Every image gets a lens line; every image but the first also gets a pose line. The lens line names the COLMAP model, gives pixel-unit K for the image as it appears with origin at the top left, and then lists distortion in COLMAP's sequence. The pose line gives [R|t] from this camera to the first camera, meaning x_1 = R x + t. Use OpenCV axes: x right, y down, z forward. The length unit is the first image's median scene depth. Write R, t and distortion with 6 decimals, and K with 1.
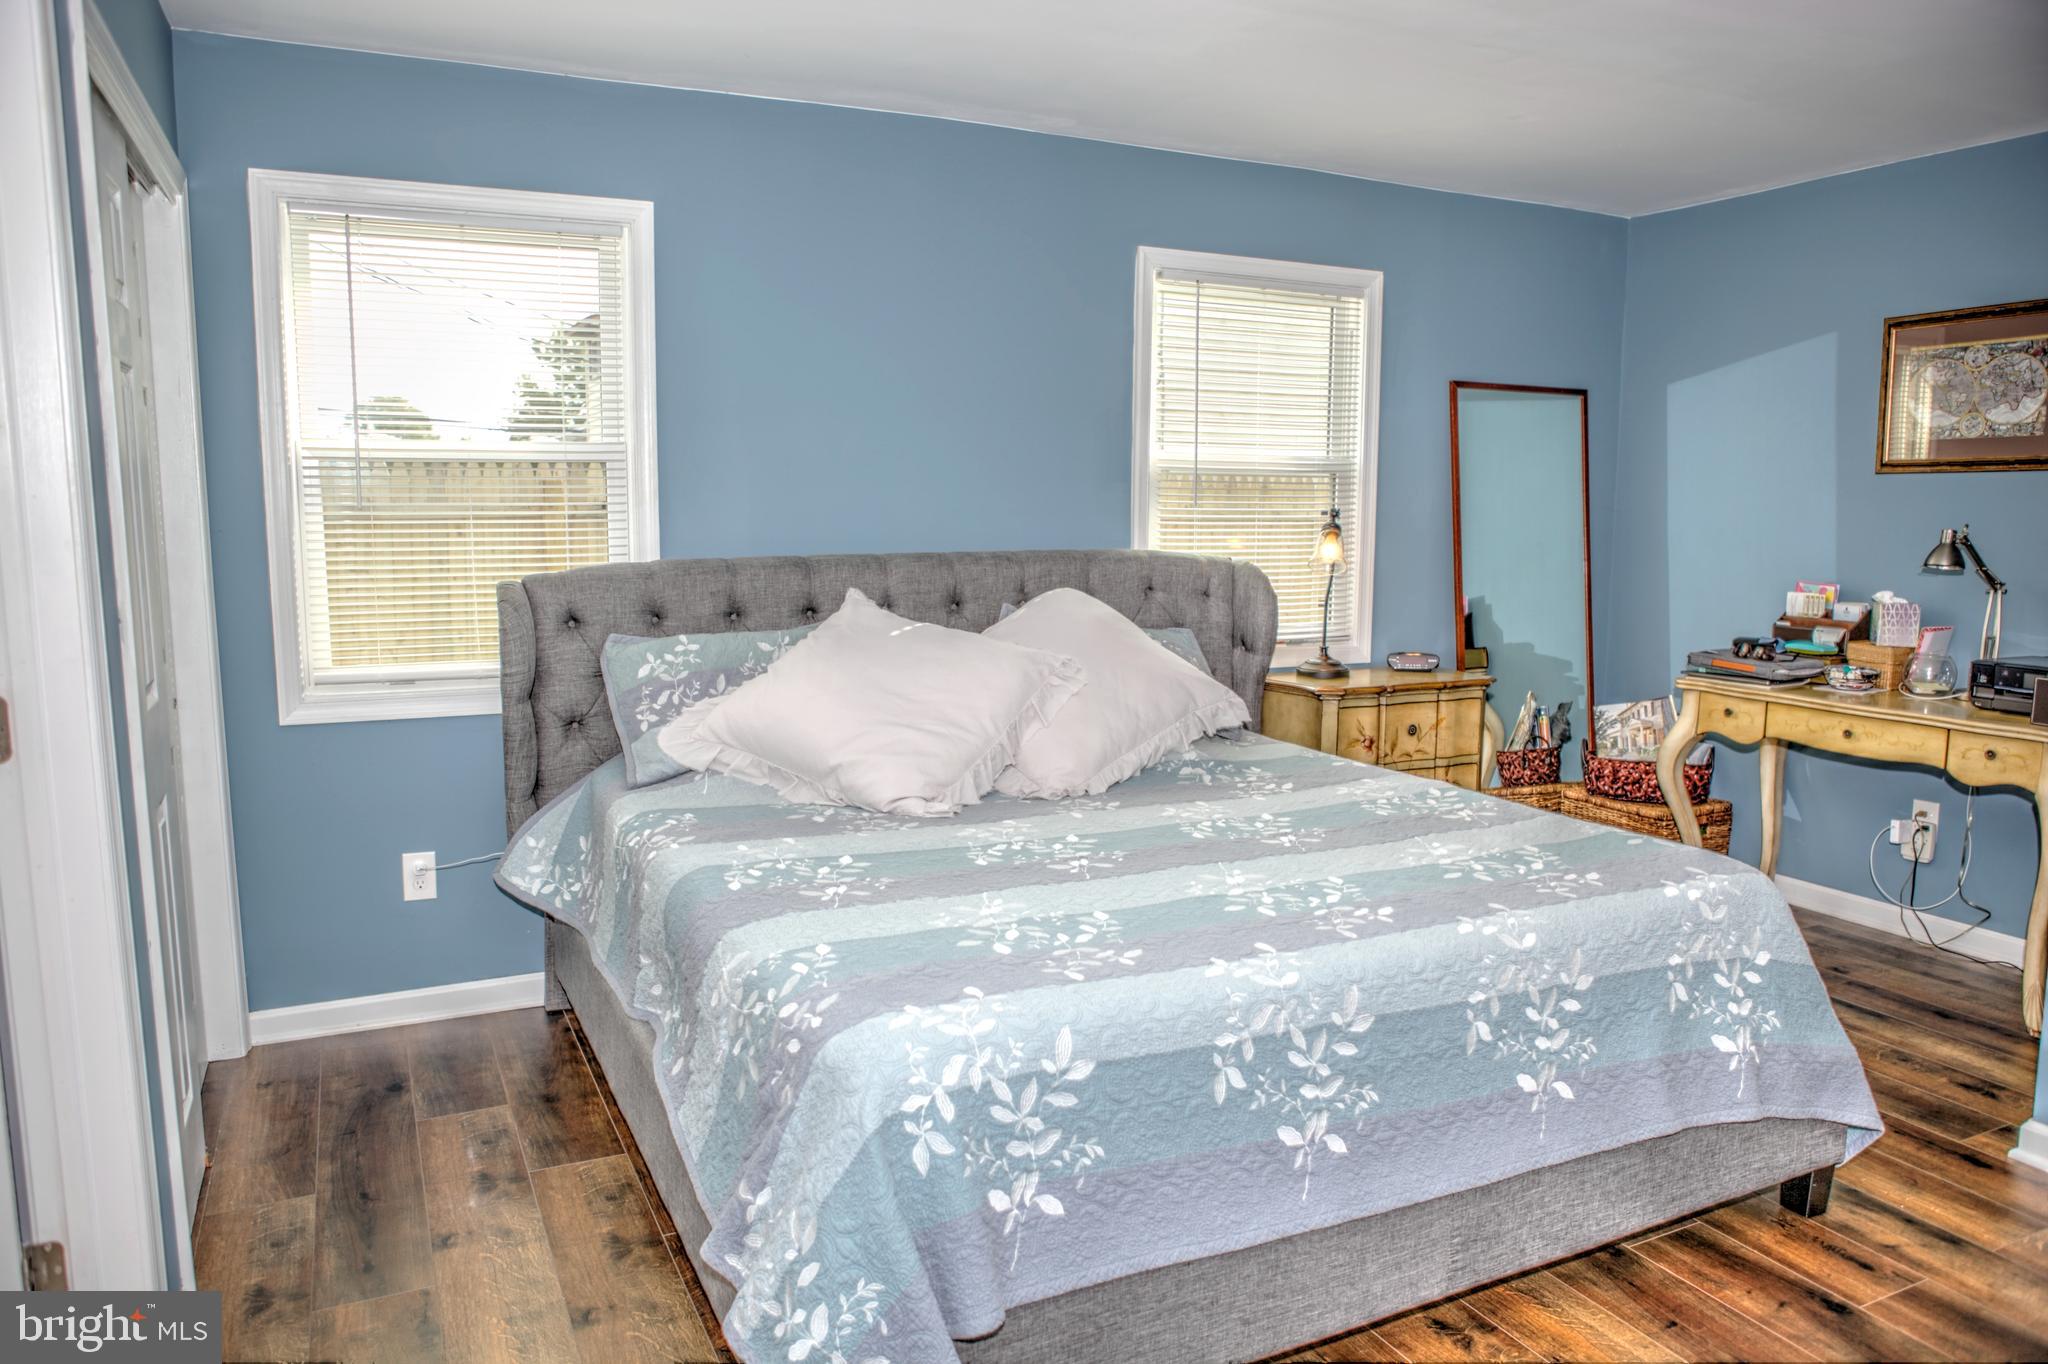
lens RADIAL K [[1409.5, 0, 1020.4], [0, 1409.5, 684.0], [0, 0, 1]] dist [-0.106906, 0.078123]
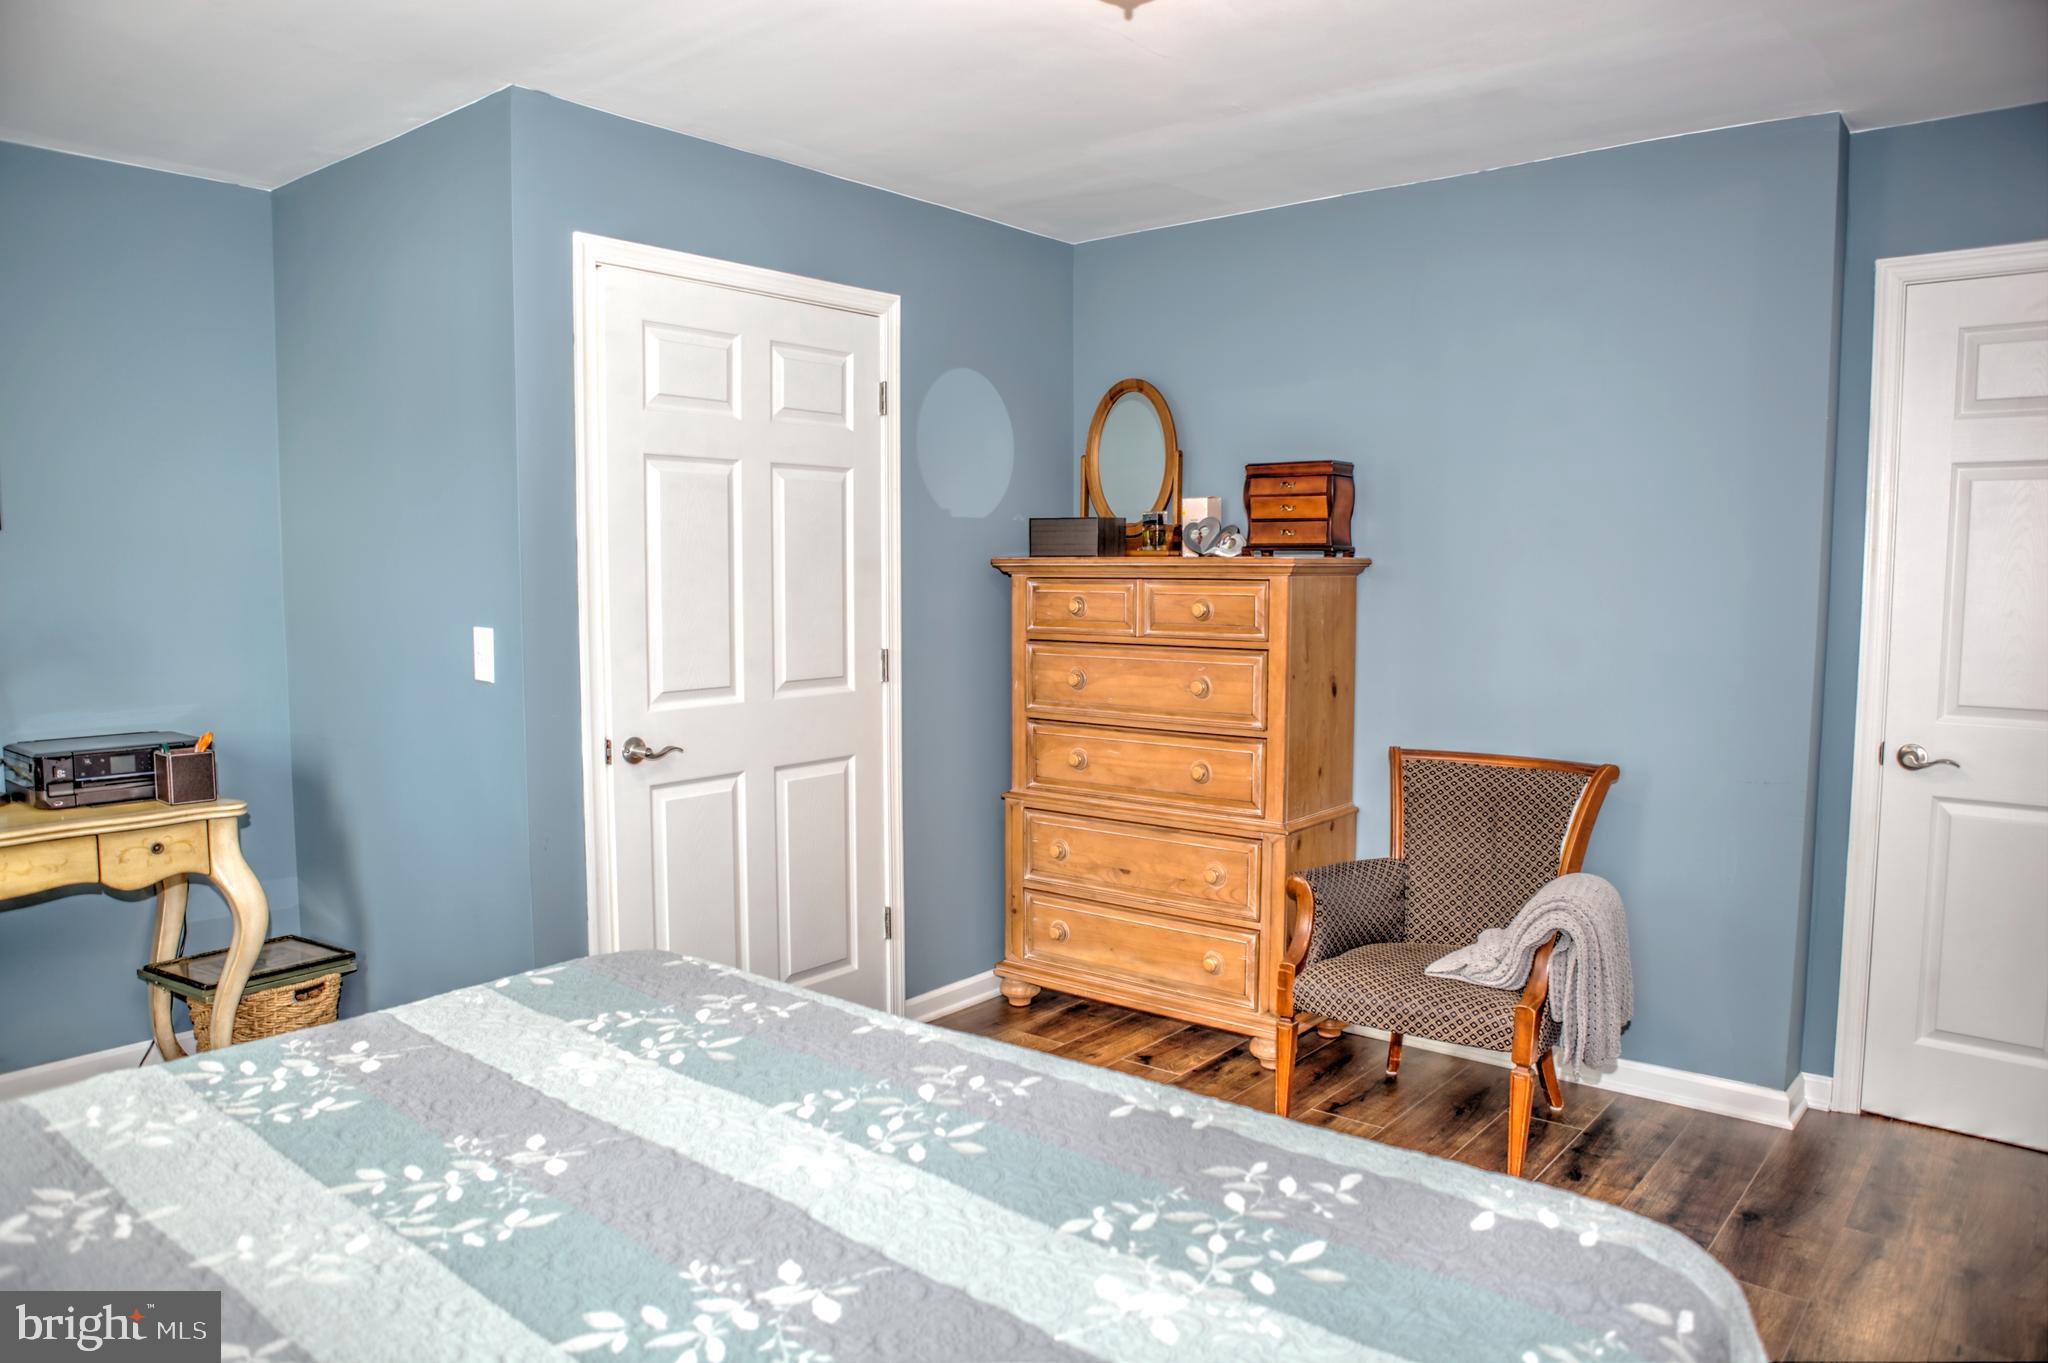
lens RADIAL K [[1409.5, 0, 1020.4], [0, 1409.5, 683.5], [0, 0, 1]] dist [-0.106906, 0.078123]
pose [[-0.417797, -0.084105, 0.904639, -0.317993], [0.123050, 0.981293, 0.148060, -0.114511], [-0.900169, 0.173175, -0.399632, 0.809111]]
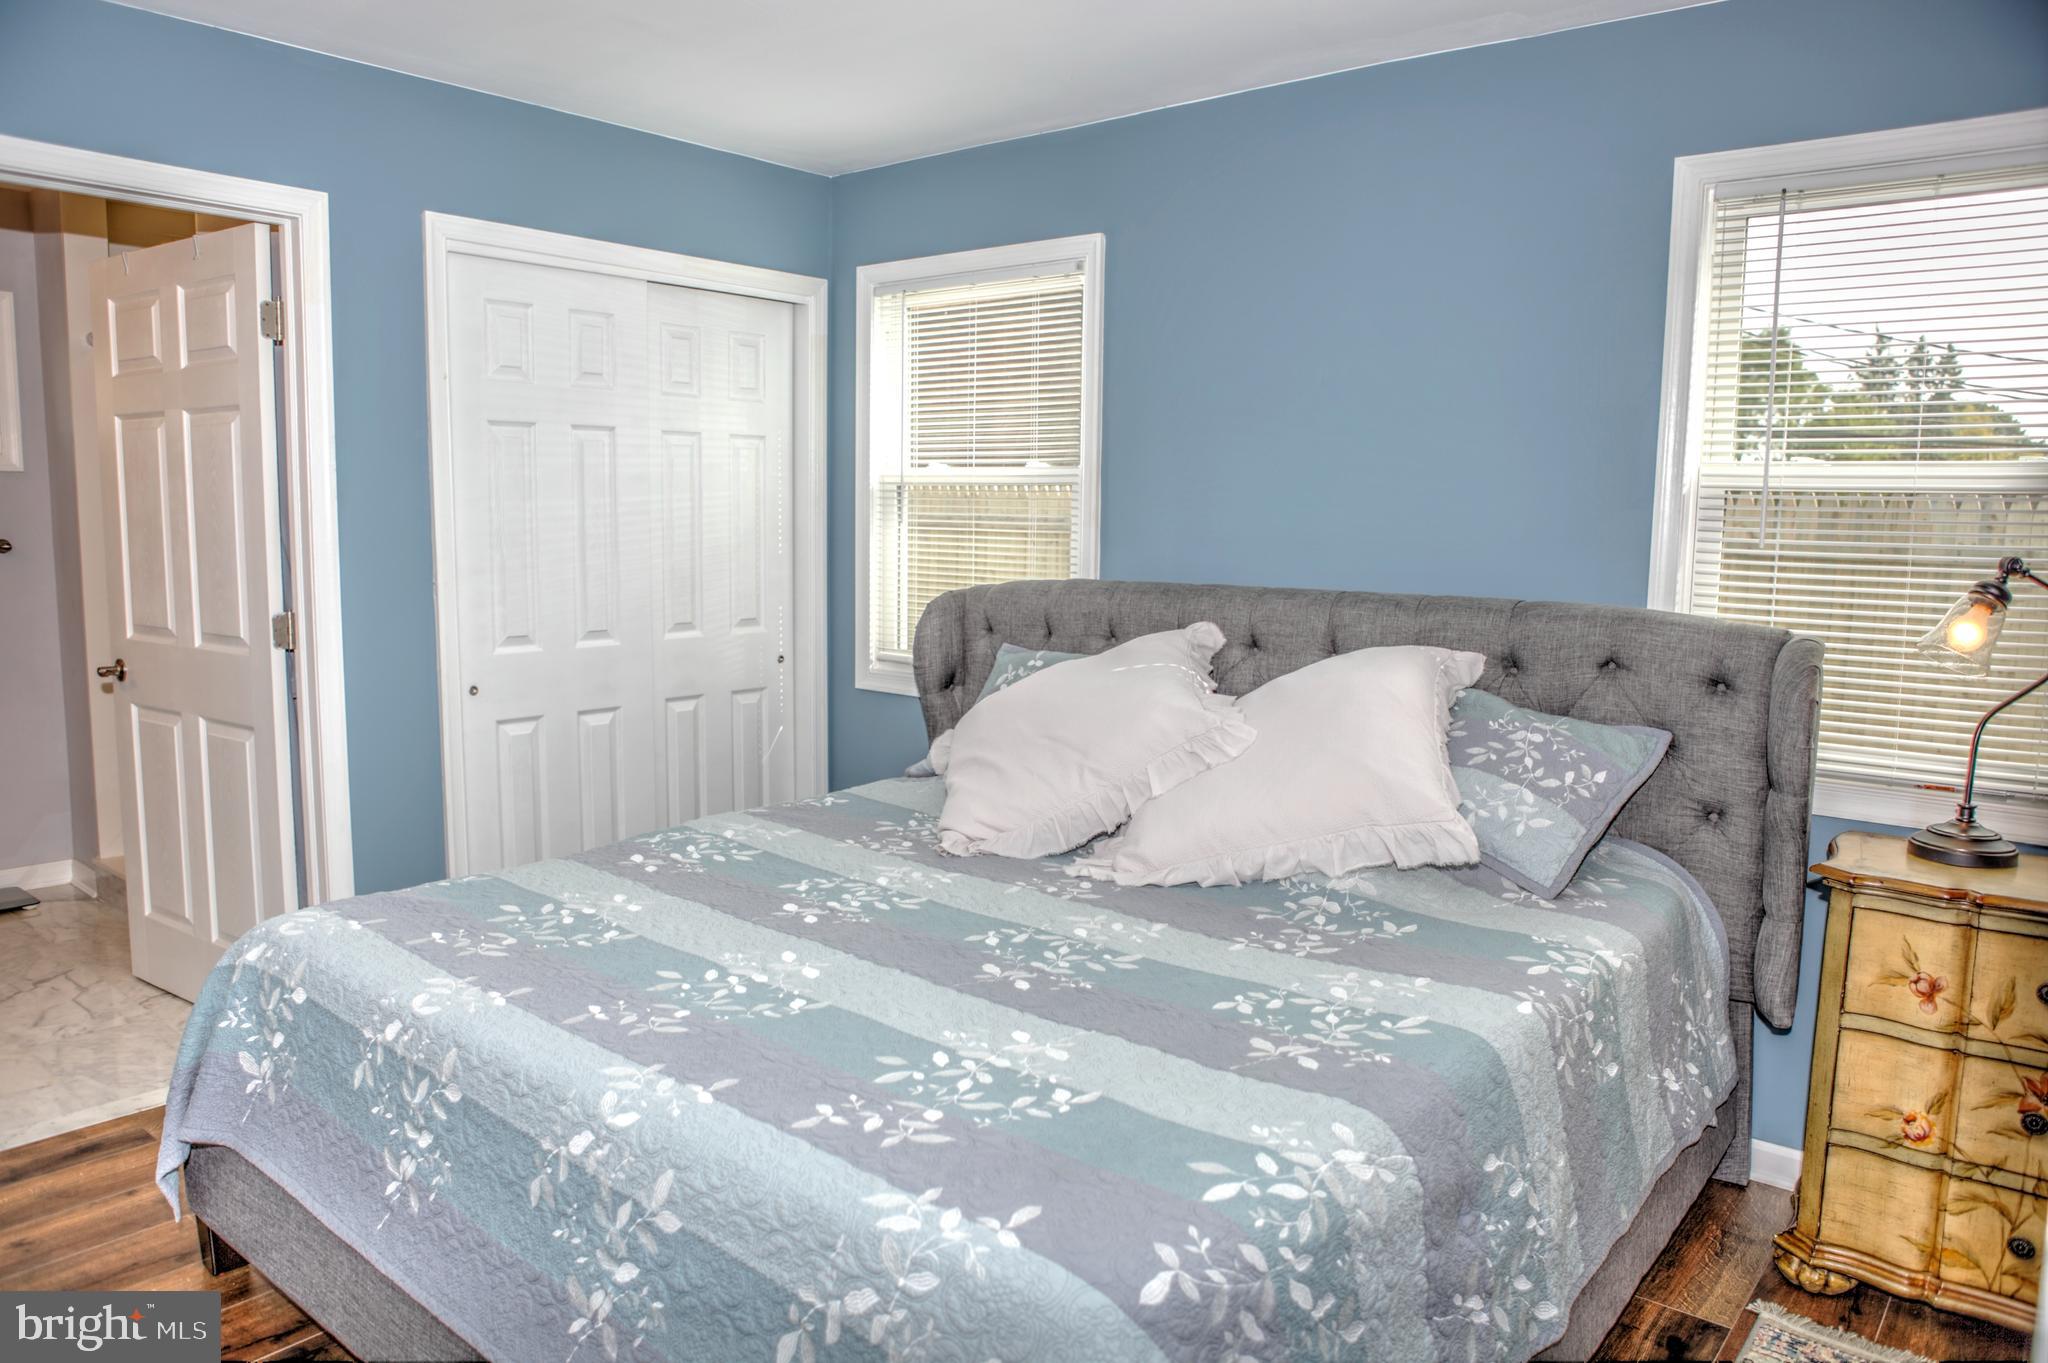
lens RADIAL K [[1409.5, 0, 1020.4], [0, 1409.5, 683.5], [0, 0, 1]] dist [-0.106906, 0.078123]
pose [[0.407273, 0.109769, -0.906686, 0.674633], [-0.135615, 0.989014, 0.058819, -0.067916], [0.903182, 0.099005, 0.417685, 0.541256]]
